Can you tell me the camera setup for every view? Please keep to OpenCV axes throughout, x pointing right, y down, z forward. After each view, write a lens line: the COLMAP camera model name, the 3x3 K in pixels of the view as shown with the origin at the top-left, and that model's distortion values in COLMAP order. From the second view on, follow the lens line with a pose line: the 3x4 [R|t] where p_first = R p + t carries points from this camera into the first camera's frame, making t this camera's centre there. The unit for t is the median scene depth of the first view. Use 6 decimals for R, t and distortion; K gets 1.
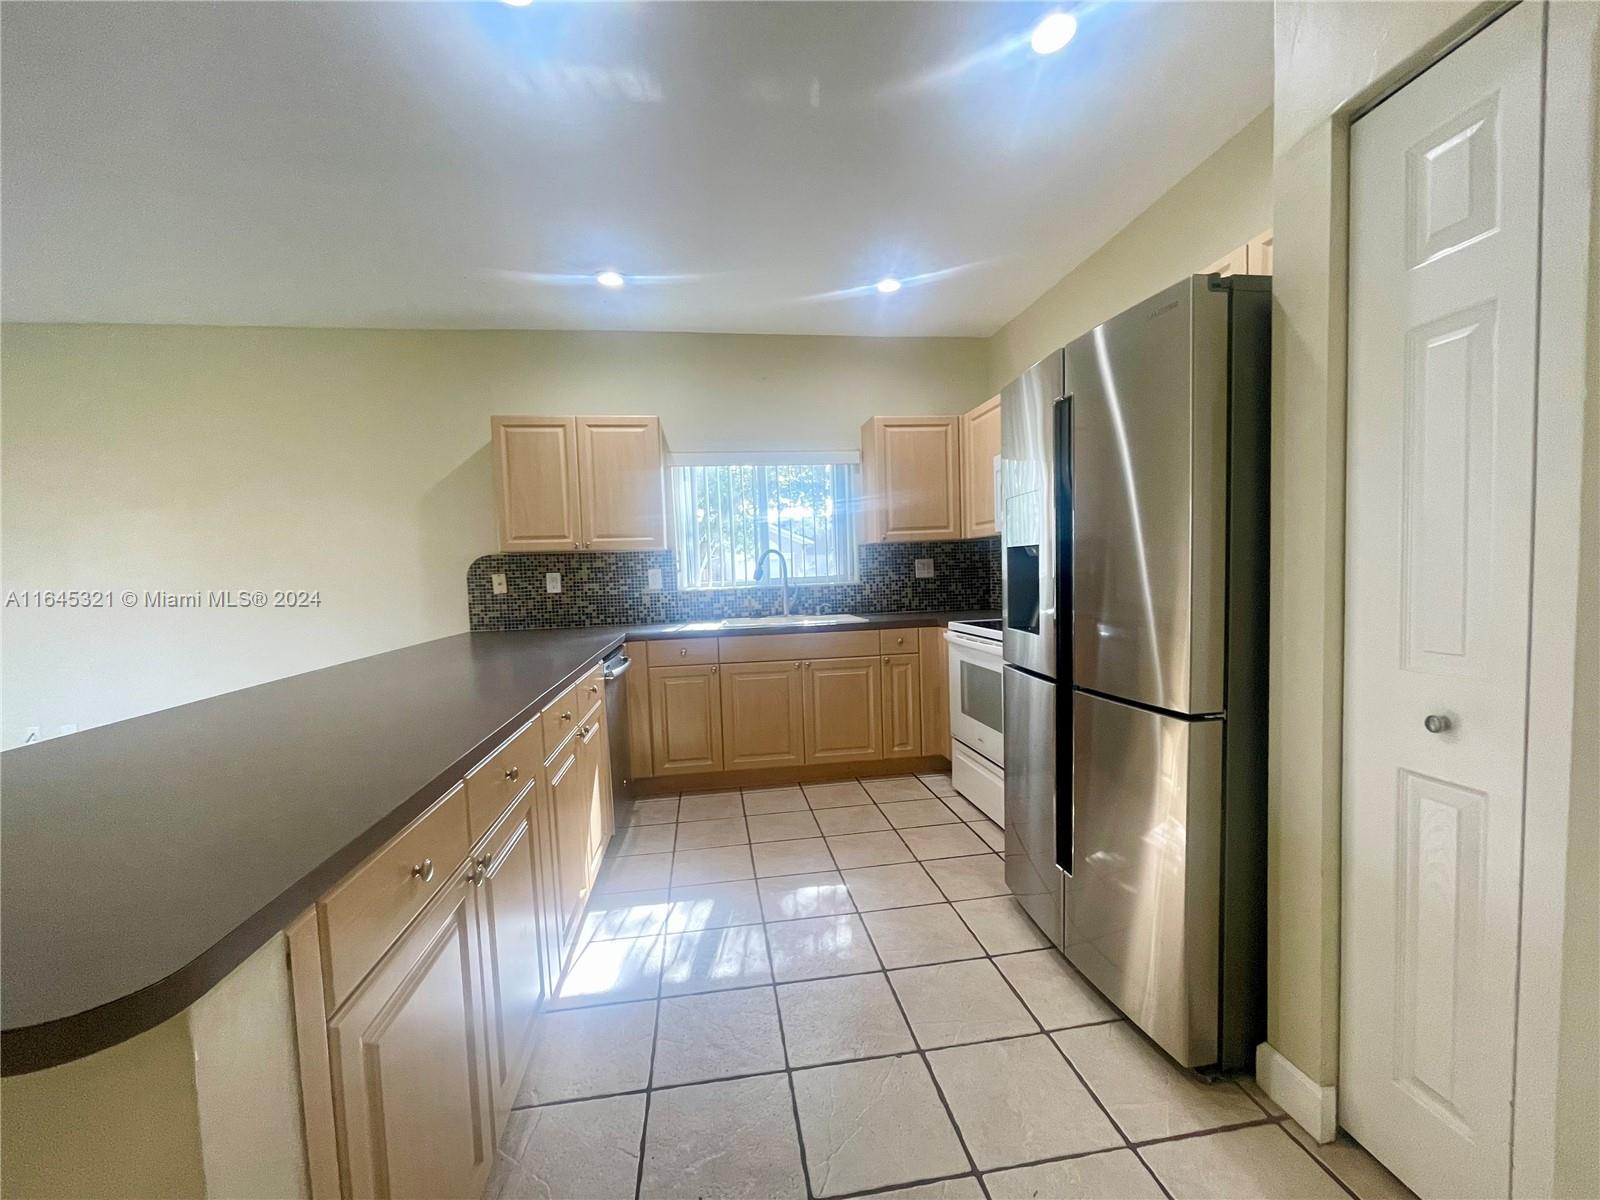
lens RADIAL K [[647.7, 0, 804.8], [0, 647.7, 610.0], [0, 0, 1]] dist [-0.000316, 0.002075]
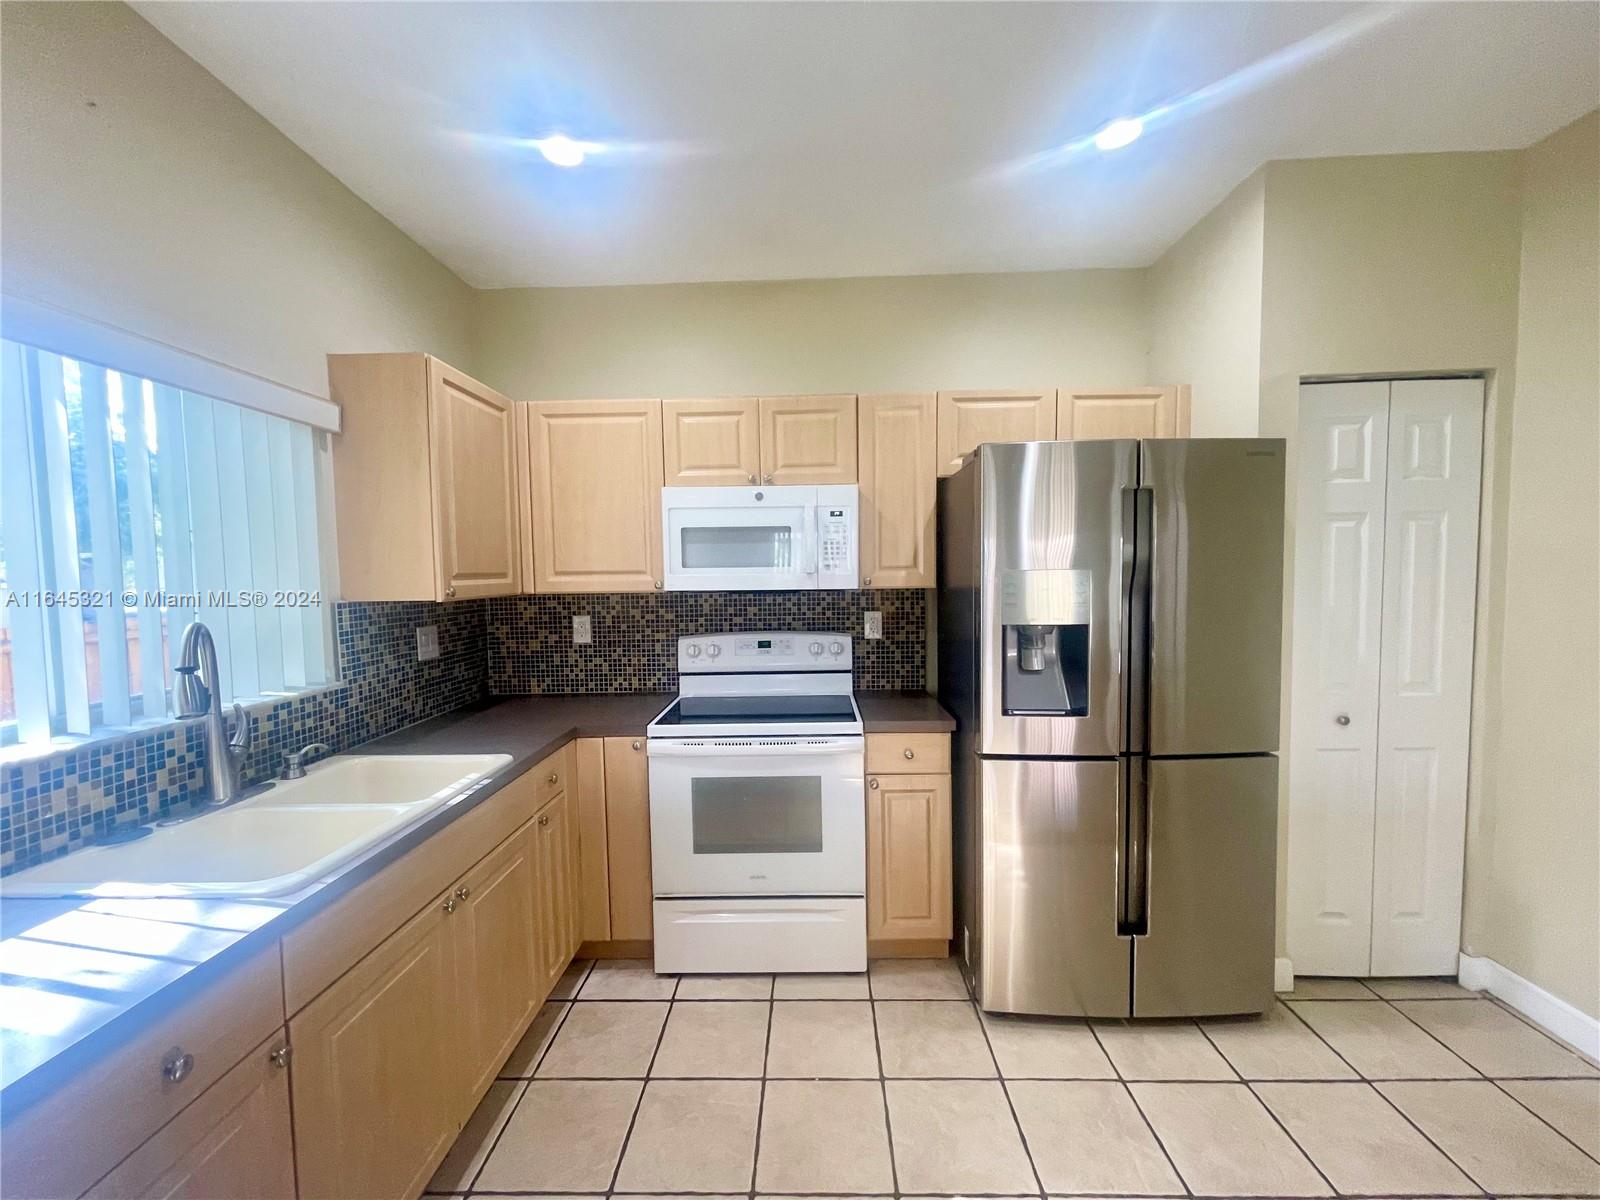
lens RADIAL K [[647.7, 0, 796.8], [0, 647.7, 608.4], [0, 0, 1]] dist [-0.000316, 0.002075]
pose [[0.175540, -0.022503, 0.984215, -0.345058], [0.071903, 0.997362, 0.009979, -0.084202], [-0.981843, 0.069016, 0.176695, 0.639710]]
